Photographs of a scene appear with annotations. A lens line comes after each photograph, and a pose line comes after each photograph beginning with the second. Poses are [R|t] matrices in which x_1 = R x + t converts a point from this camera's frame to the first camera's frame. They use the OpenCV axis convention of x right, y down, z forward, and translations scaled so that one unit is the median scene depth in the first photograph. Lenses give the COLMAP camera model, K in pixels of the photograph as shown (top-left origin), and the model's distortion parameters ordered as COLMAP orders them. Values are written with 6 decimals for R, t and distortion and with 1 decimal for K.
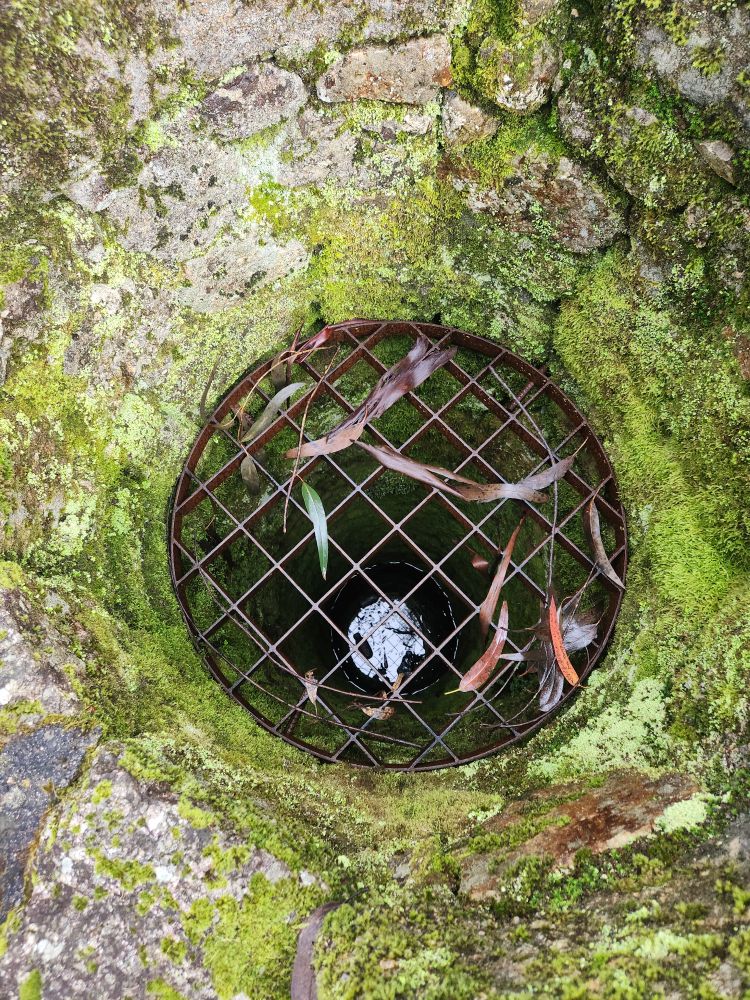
lens RADIAL K [[653.0, 0, 375.0], [0, 653.0, 500.0], [0, 0, 1]] dist [-0.000047, -0.001803]
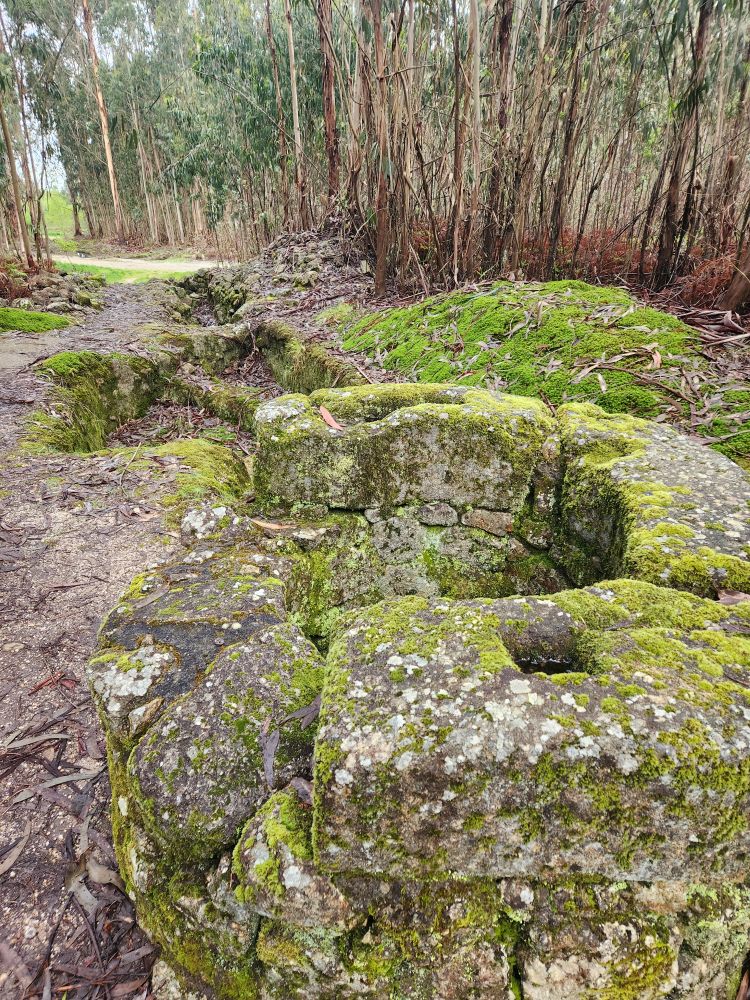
lens RADIAL K [[653.0, 0, 375.0], [0, 653.0, 500.0], [0, 0, 1]] dist [-0.000047, -0.001803]
pose [[0.903113, 0.232741, -0.360858, 0.543234], [-0.426387, 0.585490, -0.689490, 1.337327], [0.050806, 0.776552, 0.628001, -0.771293]]
